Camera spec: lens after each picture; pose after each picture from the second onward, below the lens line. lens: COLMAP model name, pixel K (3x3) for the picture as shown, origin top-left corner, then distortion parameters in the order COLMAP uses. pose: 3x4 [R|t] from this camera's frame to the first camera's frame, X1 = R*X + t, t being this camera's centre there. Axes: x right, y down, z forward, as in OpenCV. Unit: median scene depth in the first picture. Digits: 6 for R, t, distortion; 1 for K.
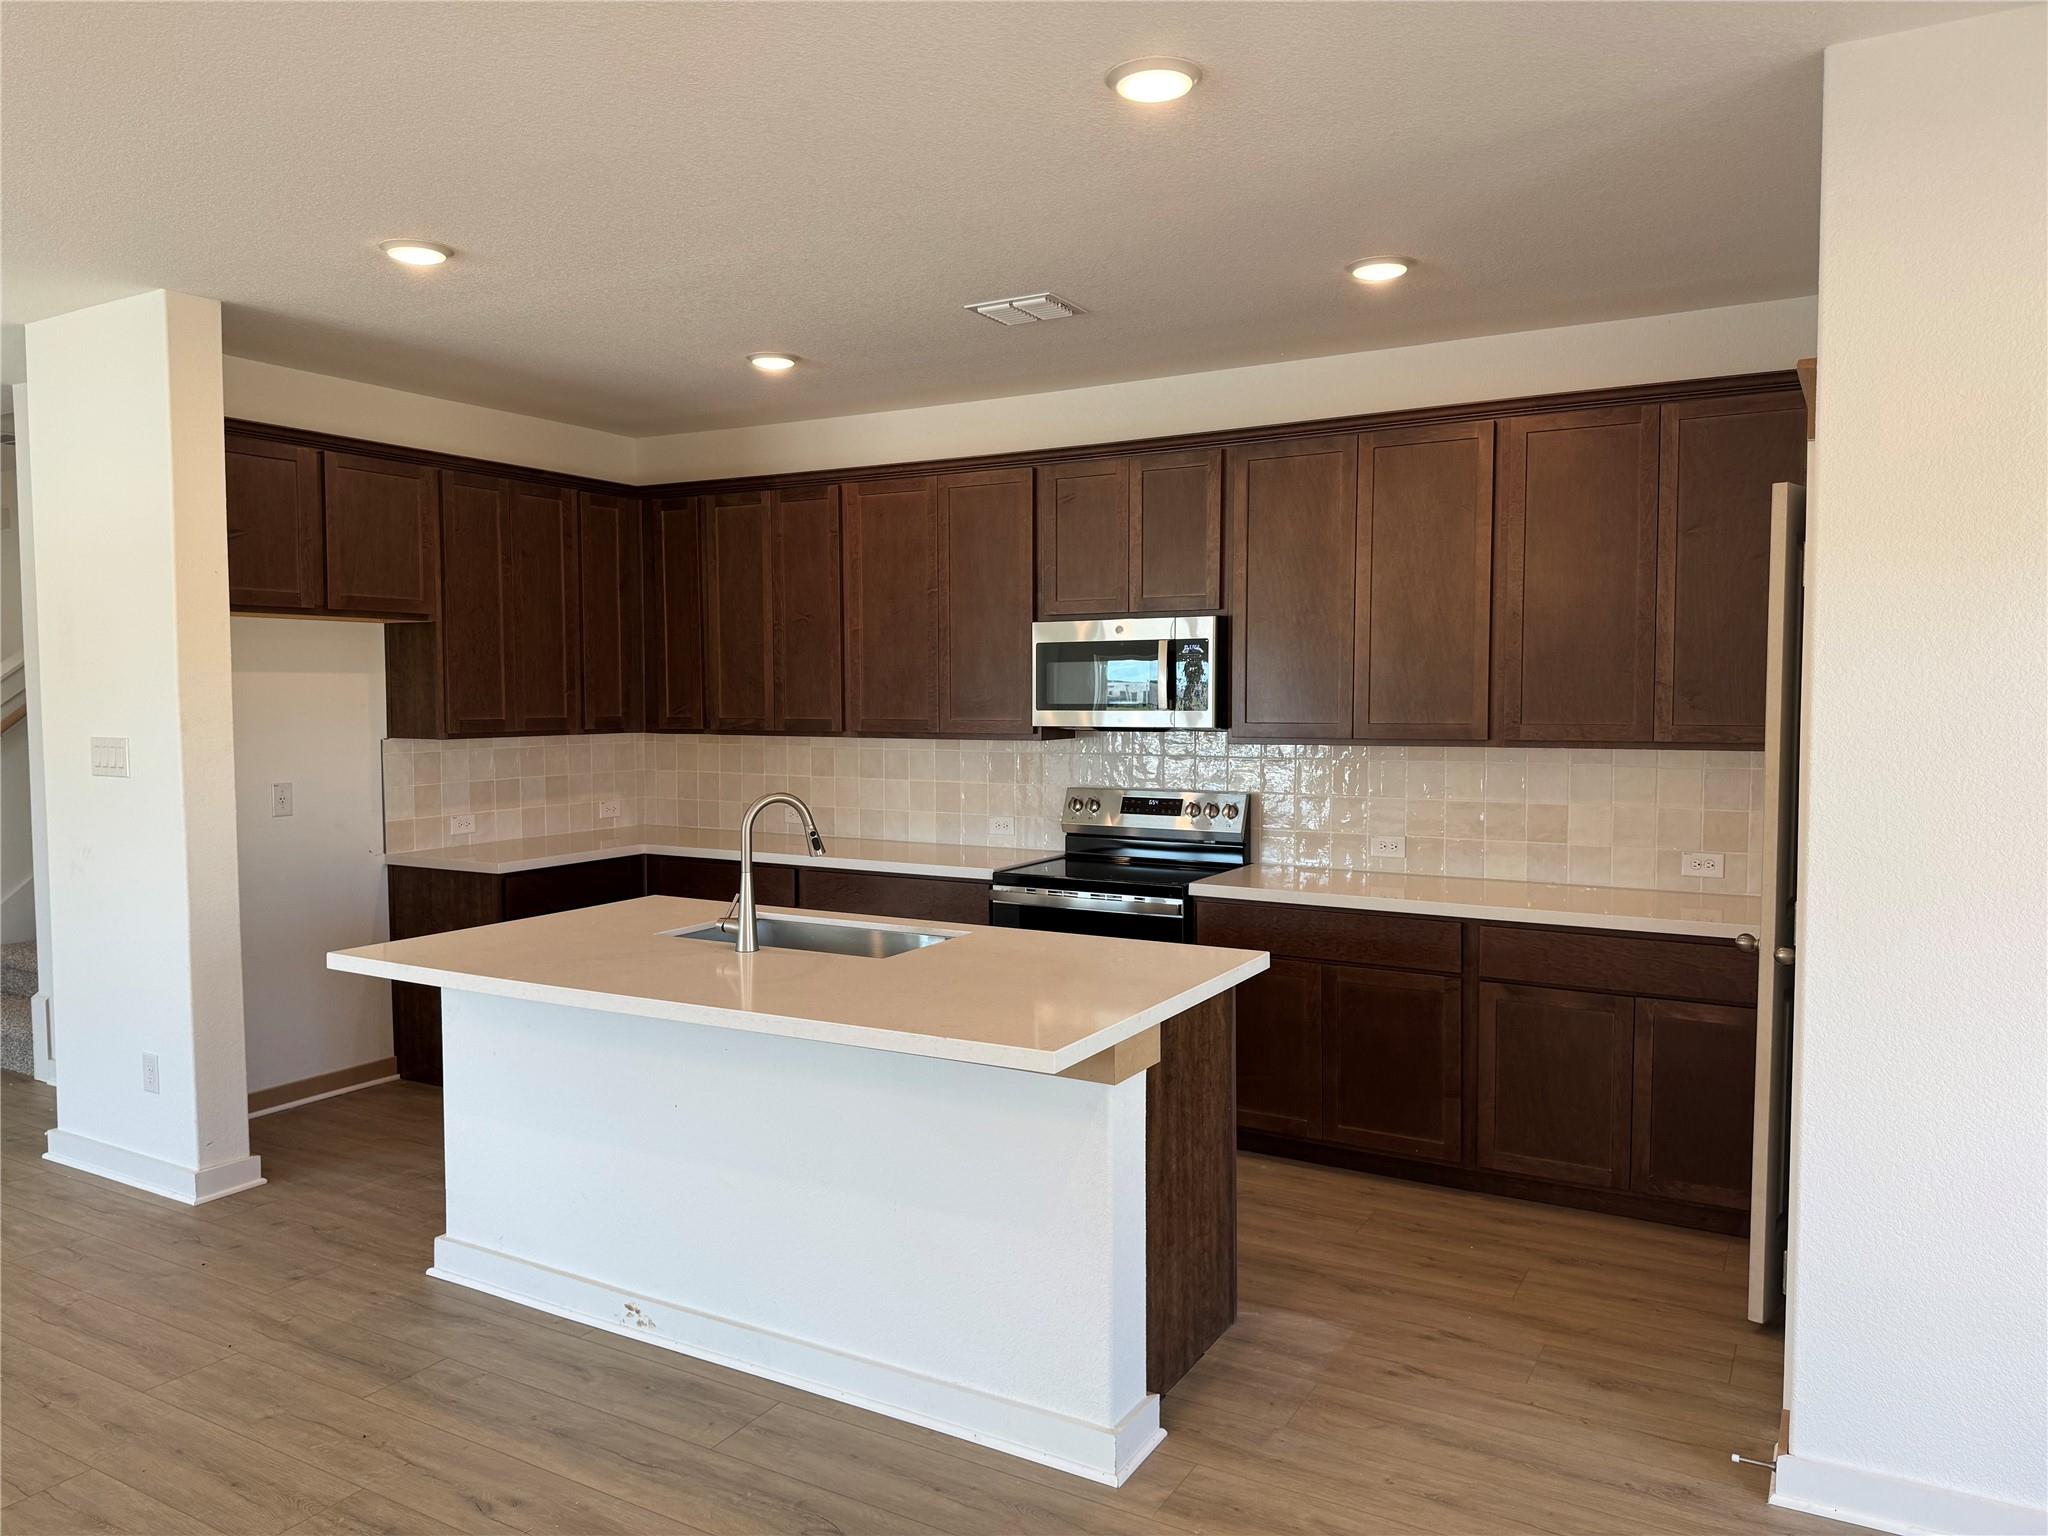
lens RADIAL K [[1429.9, 0, 1012.1], [0, 1429.9, 771.2], [0, 0, 1]] dist [0.055417, -0.068625]
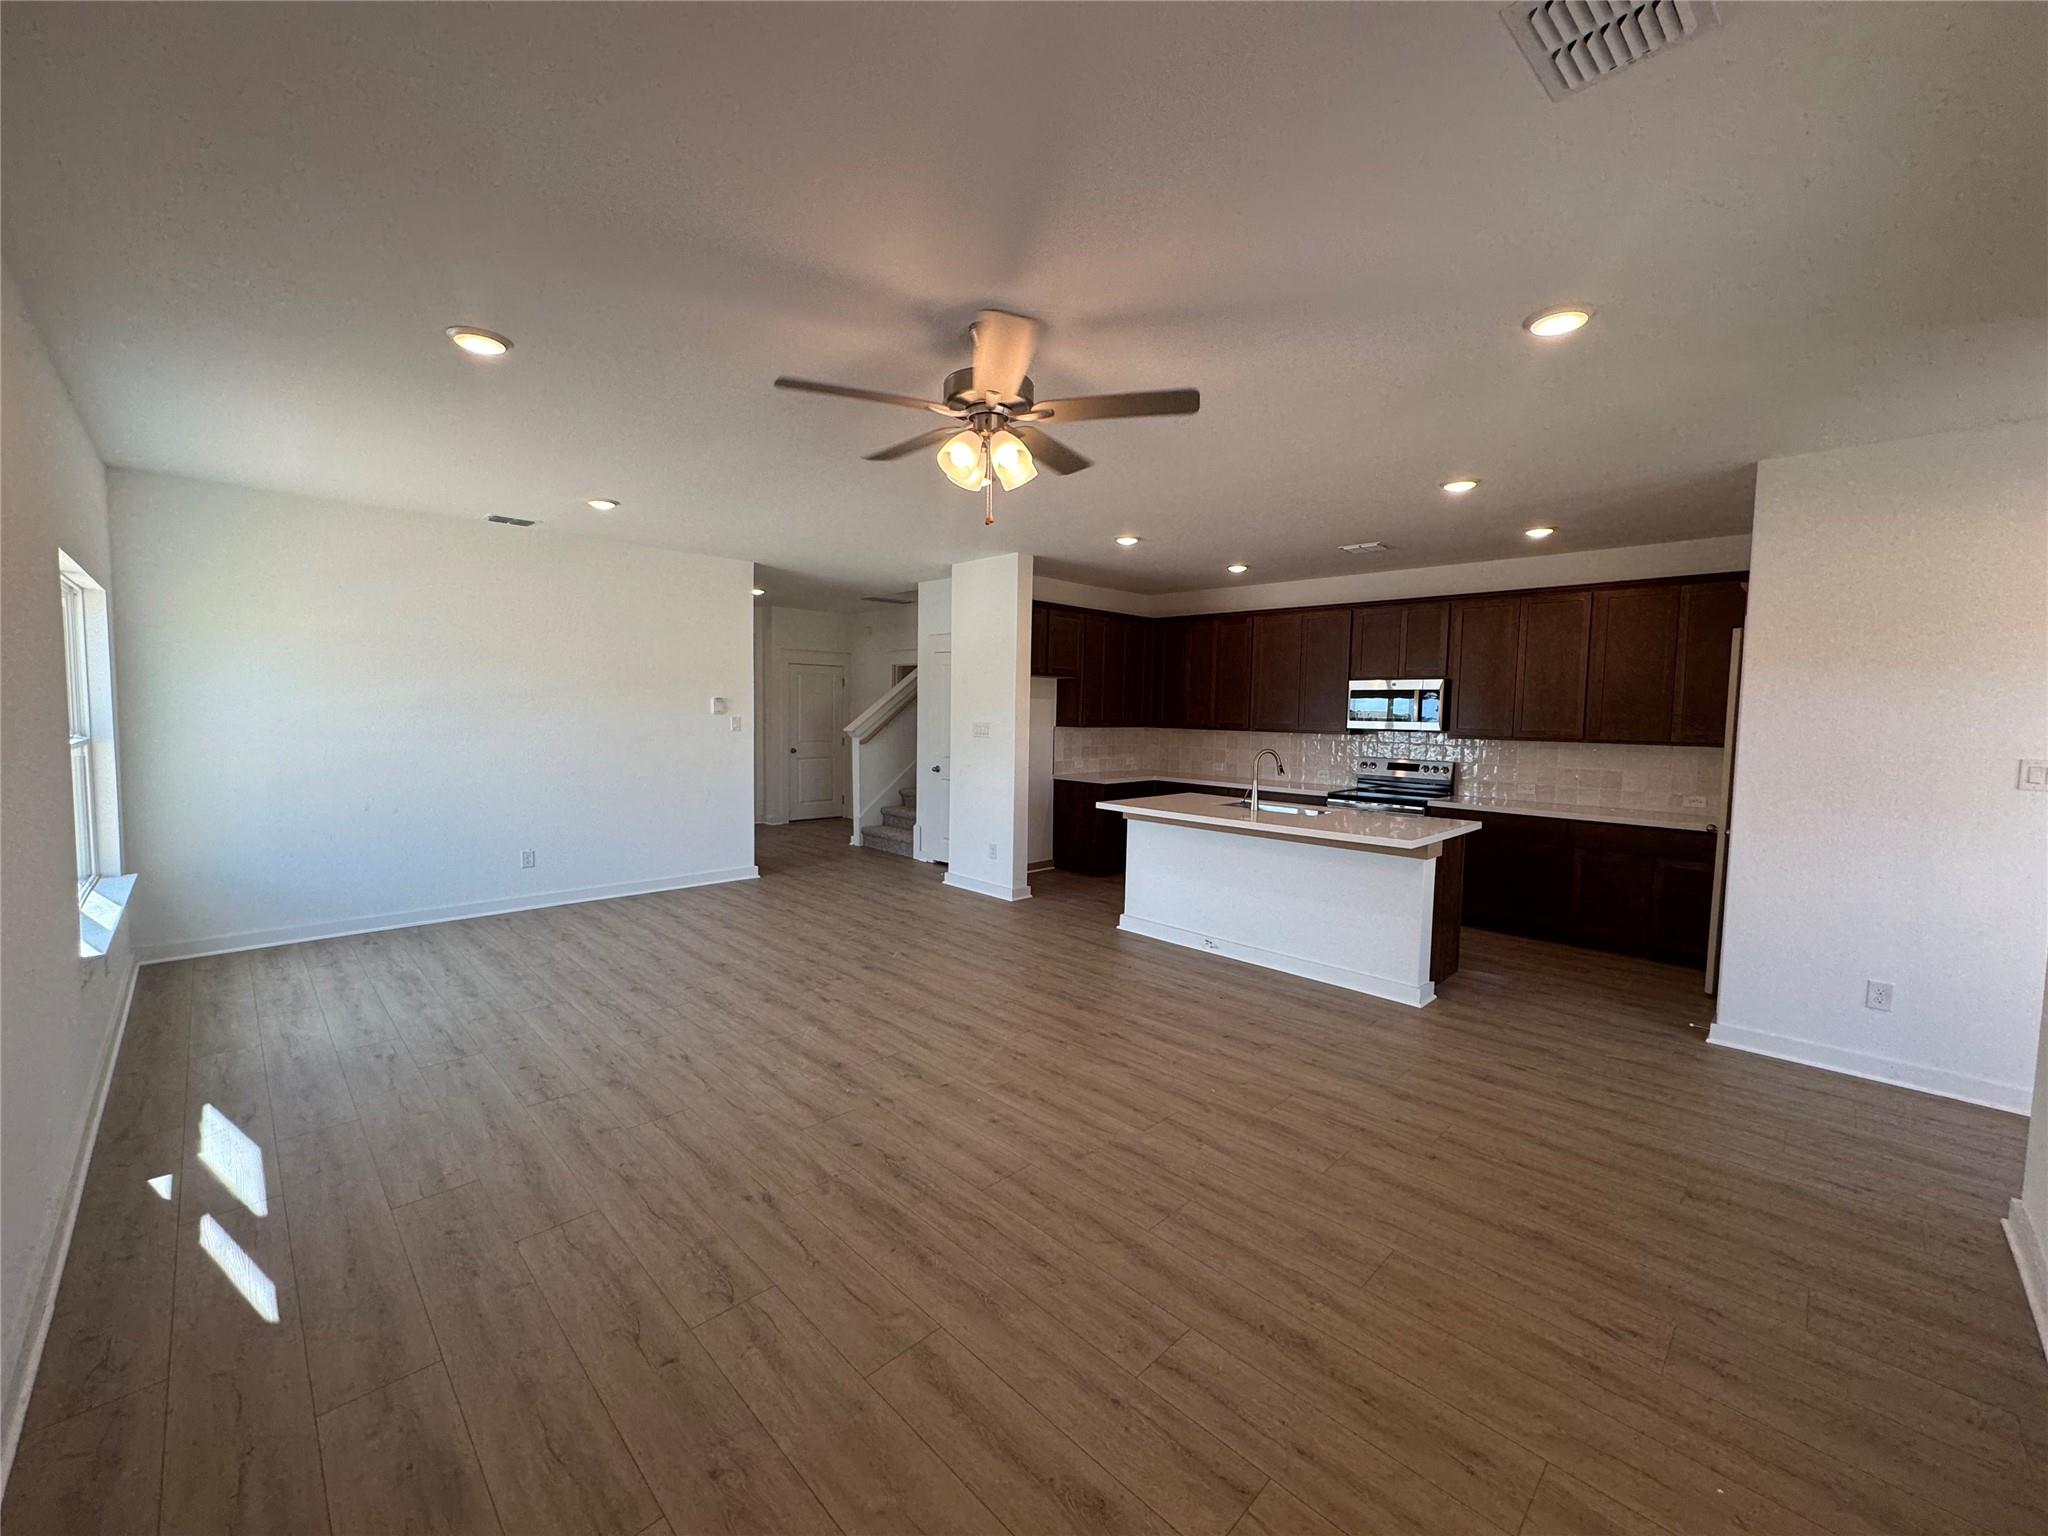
lens RADIAL K [[820.1, 0, 1023.7], [0, 820.1, 765.3], [0, 0, 1]] dist [-0.003457, 0.001320]
pose [[0.965931, 0.038267, -0.255956, -0.159170], [-0.035976, 0.999260, 0.013630, 0.029710], [0.256288, -0.003957, 0.966592, -0.393617]]
